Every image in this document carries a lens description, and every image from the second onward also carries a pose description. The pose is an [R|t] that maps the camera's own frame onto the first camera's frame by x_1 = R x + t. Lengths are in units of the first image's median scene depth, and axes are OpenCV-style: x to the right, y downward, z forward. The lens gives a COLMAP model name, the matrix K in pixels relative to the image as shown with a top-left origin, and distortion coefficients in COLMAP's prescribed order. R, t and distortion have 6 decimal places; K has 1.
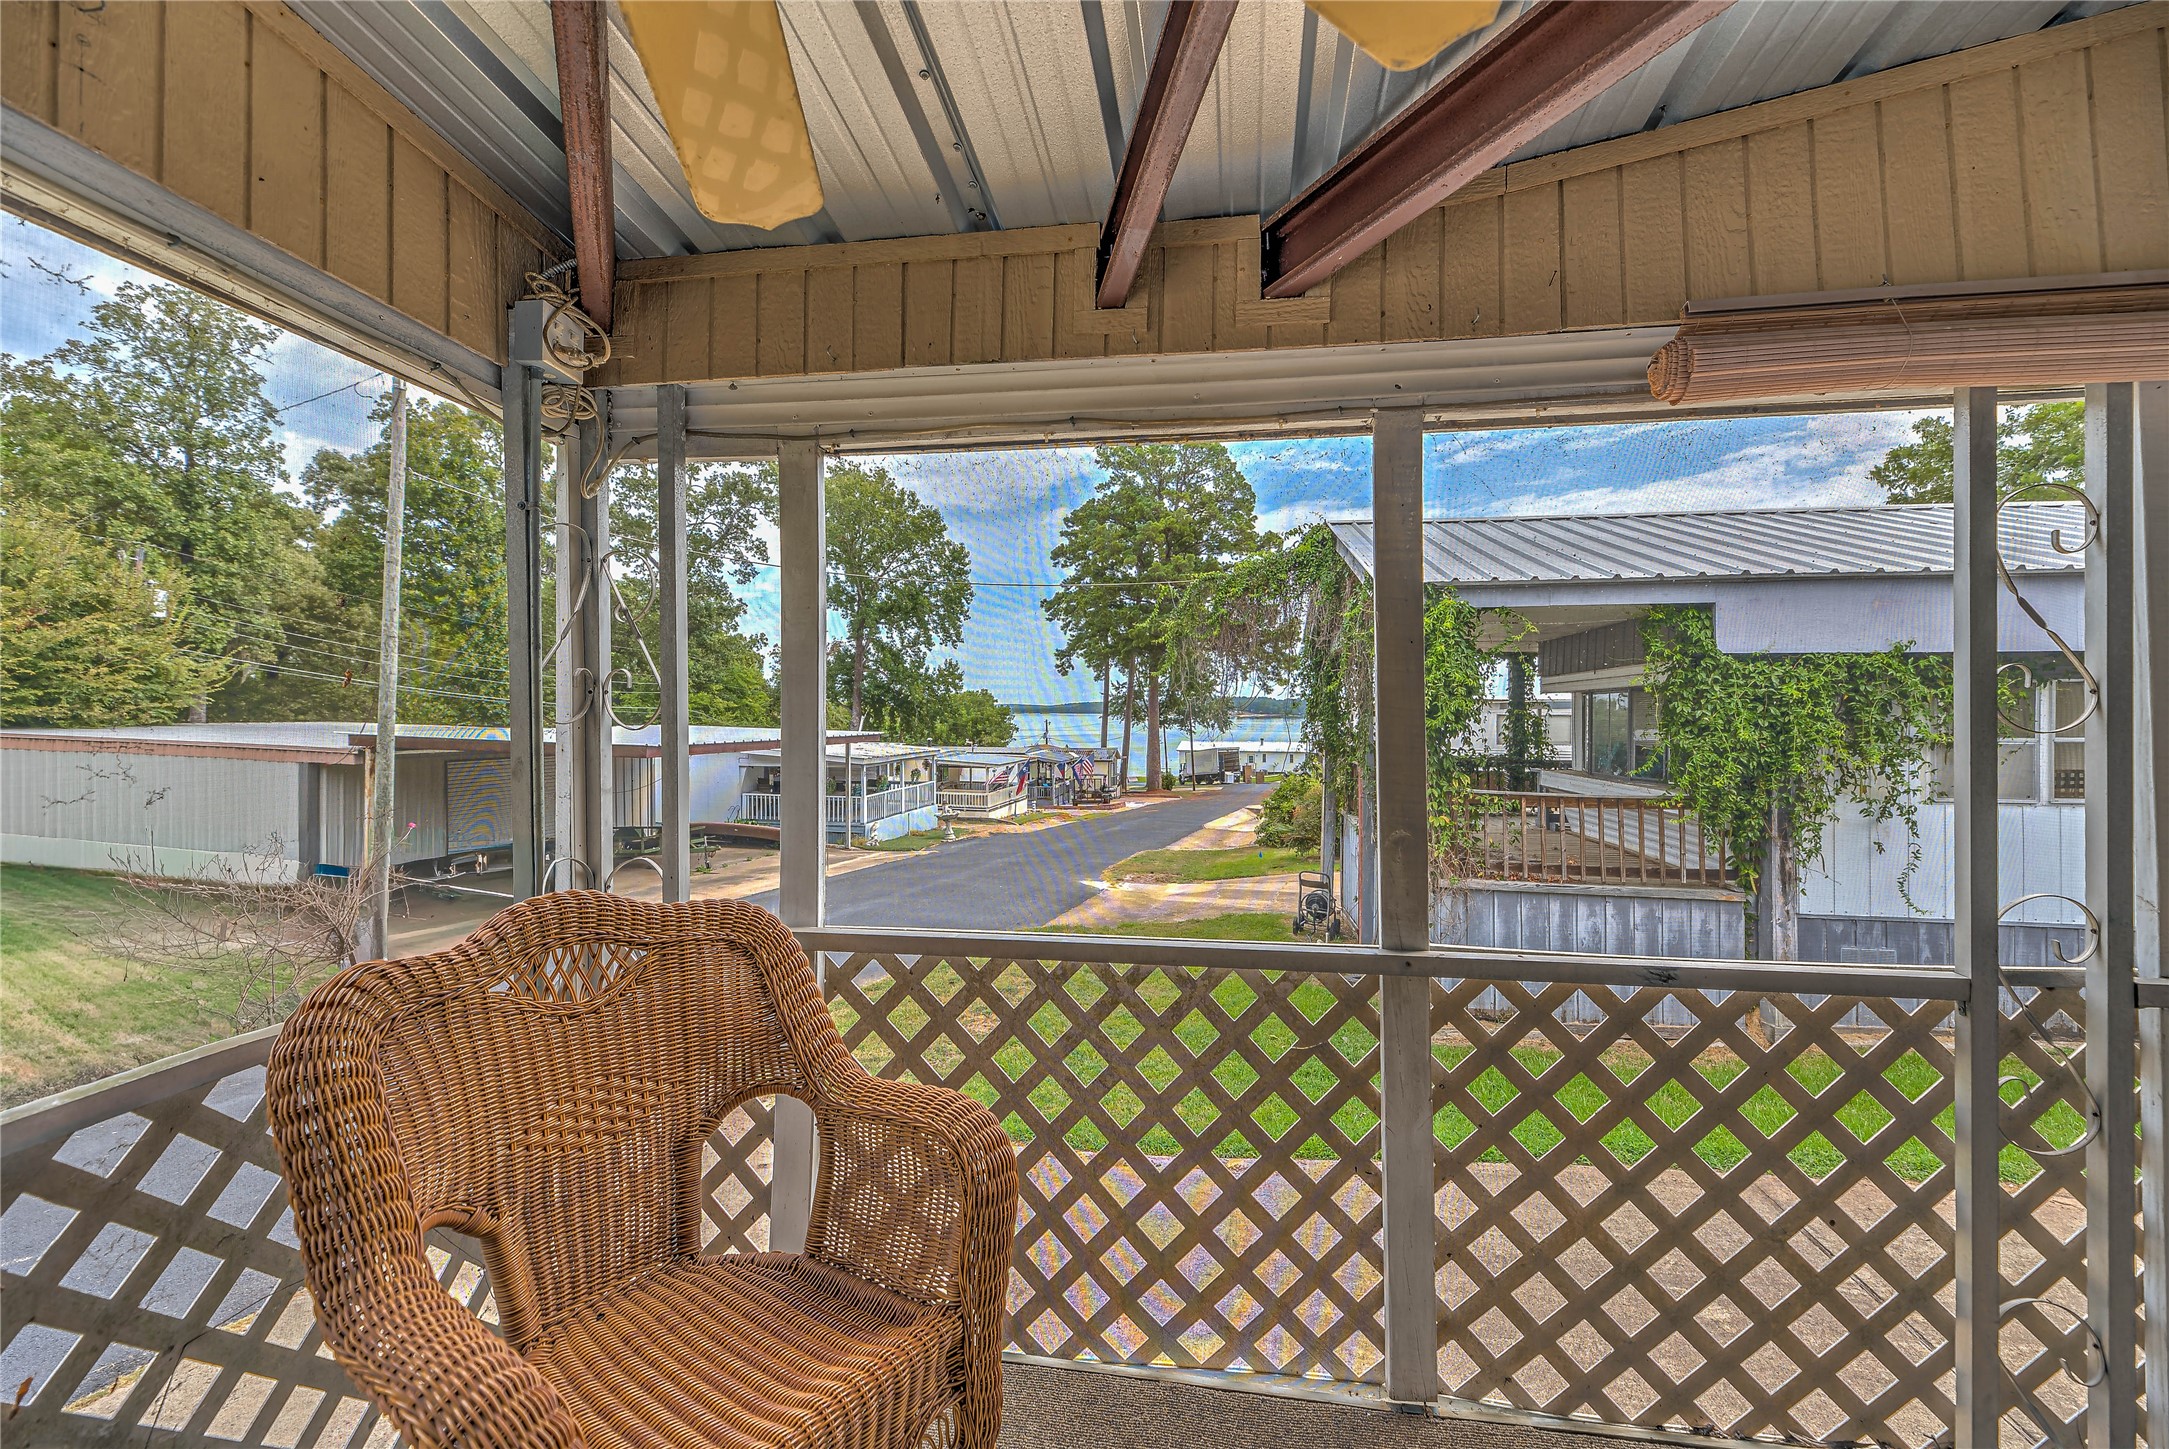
lens RADIAL K [[904.8, 0, 1076.1], [0, 904.8, 715.2], [0, 0, 1]] dist [0.009223, -0.001507]
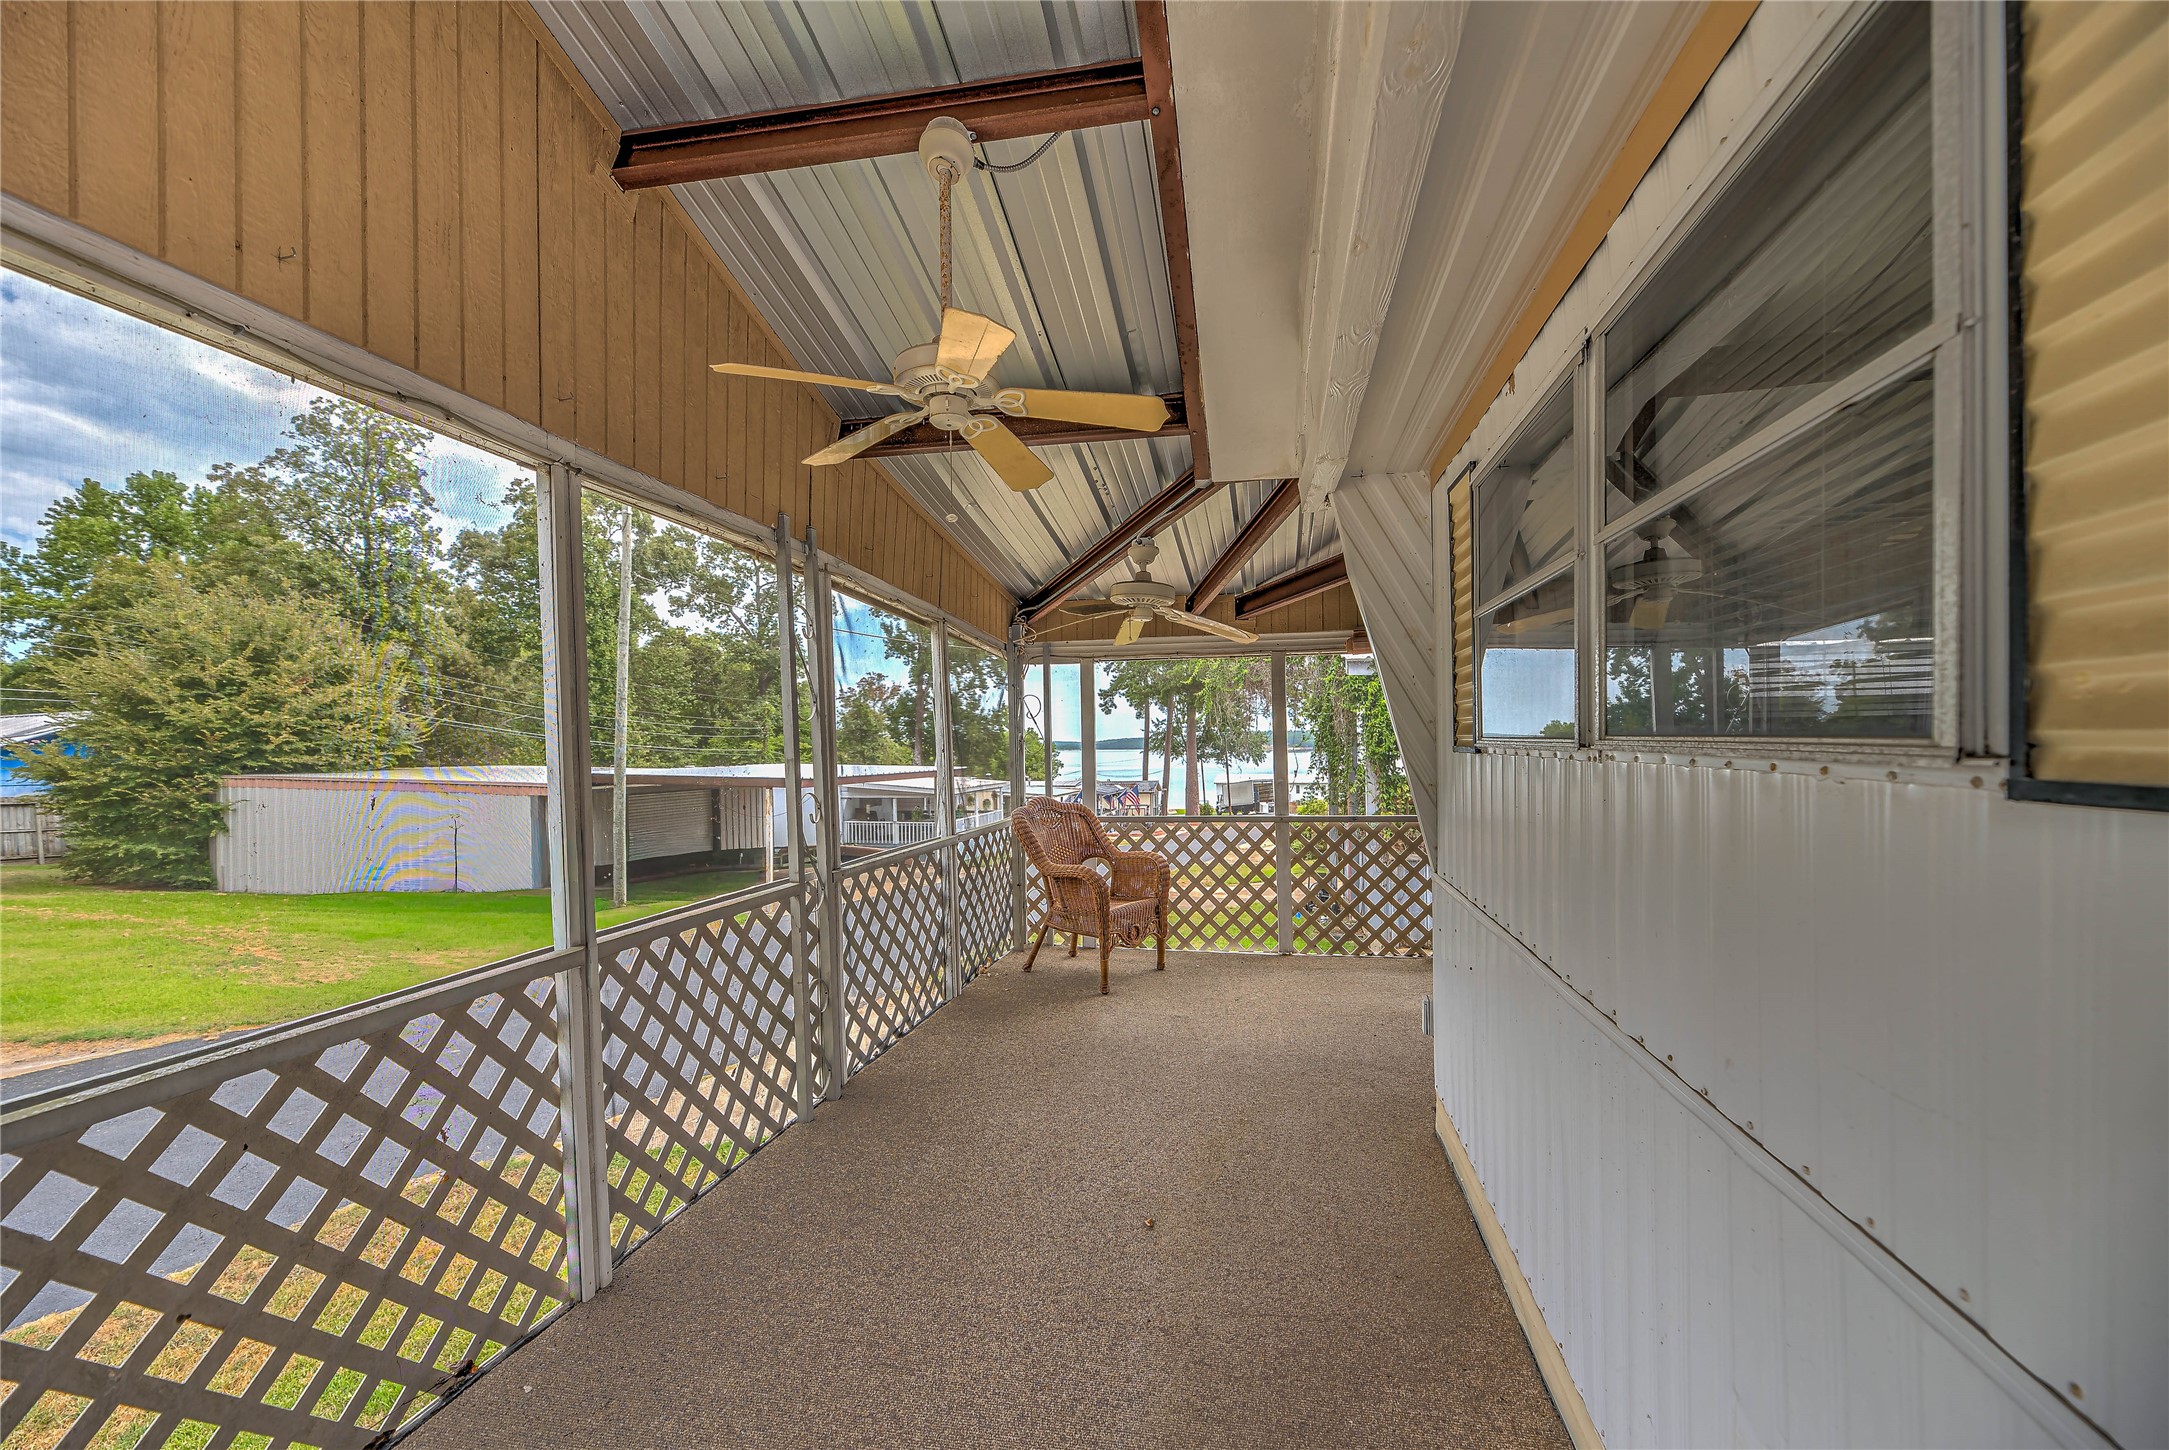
lens RADIAL K [[904.8, 0, 1088.8], [0, 904.8, 762.0], [0, 0, 1]] dist [0.009223, -0.001507]
pose [[0.999536, -0.015106, -0.026446, -0.015753], [0.015408, 0.999818, 0.011272, 0.001000], [0.026271, -0.011675, 0.999587, -0.146409]]
